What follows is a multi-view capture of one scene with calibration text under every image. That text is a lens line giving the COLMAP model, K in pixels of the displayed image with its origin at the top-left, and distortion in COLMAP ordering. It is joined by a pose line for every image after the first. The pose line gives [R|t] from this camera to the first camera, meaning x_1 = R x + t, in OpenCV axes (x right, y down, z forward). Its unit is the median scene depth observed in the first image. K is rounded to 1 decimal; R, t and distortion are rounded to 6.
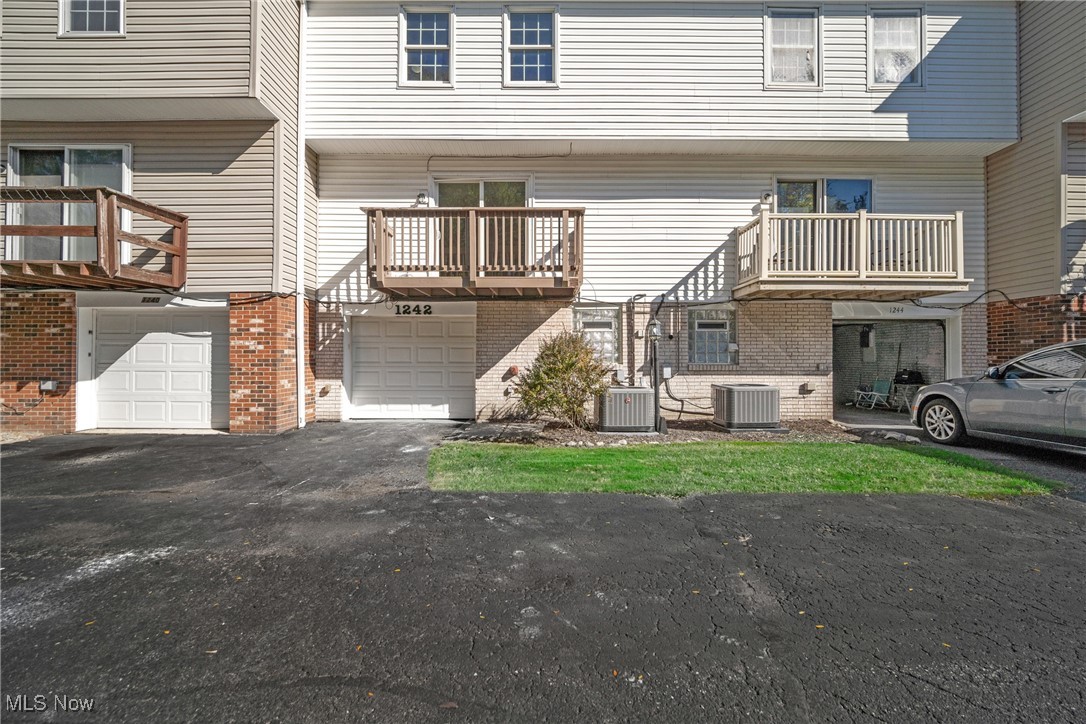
lens RADIAL K [[483.1, 0, 541.7], [0, 483.1, 362.4], [0, 0, 1]] dist [-0.002262, -0.000896]
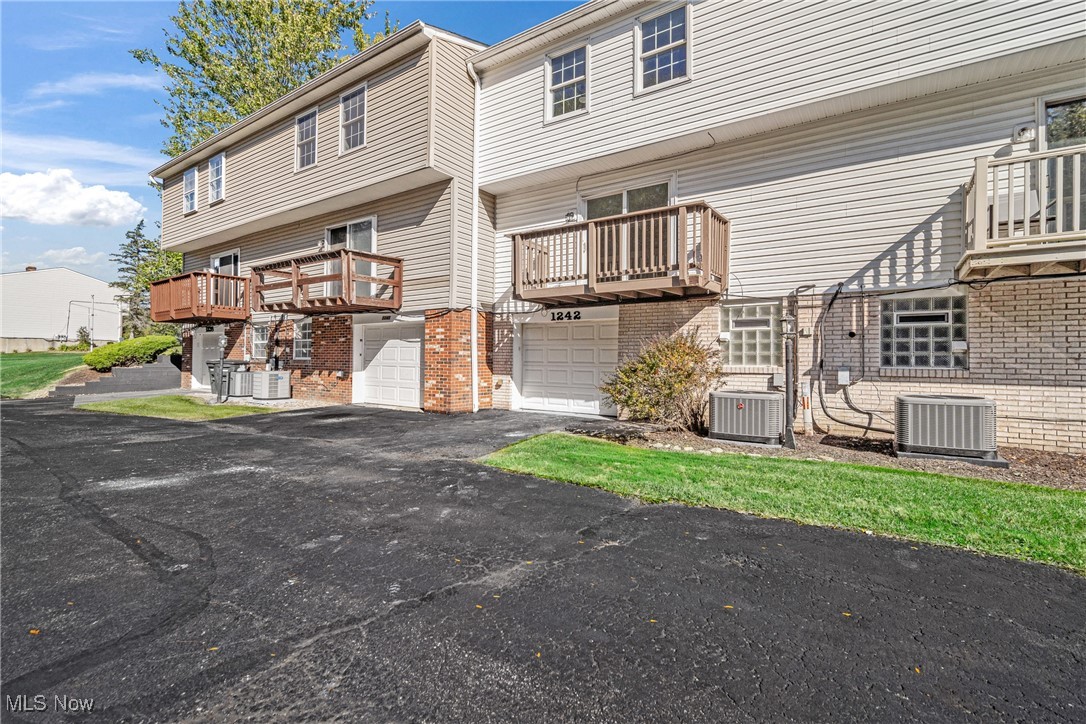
lens RADIAL K [[471.9, 0, 540.0], [0, 471.9, 360.5], [0, 0, 1]] dist [-0.000370, -0.000626]
pose [[0.831711, 0.007530, -0.555158, 0.324255], [-0.011959, 0.999919, -0.004354, 0.001495], [0.555080, 0.010261, 0.831734, 0.051395]]
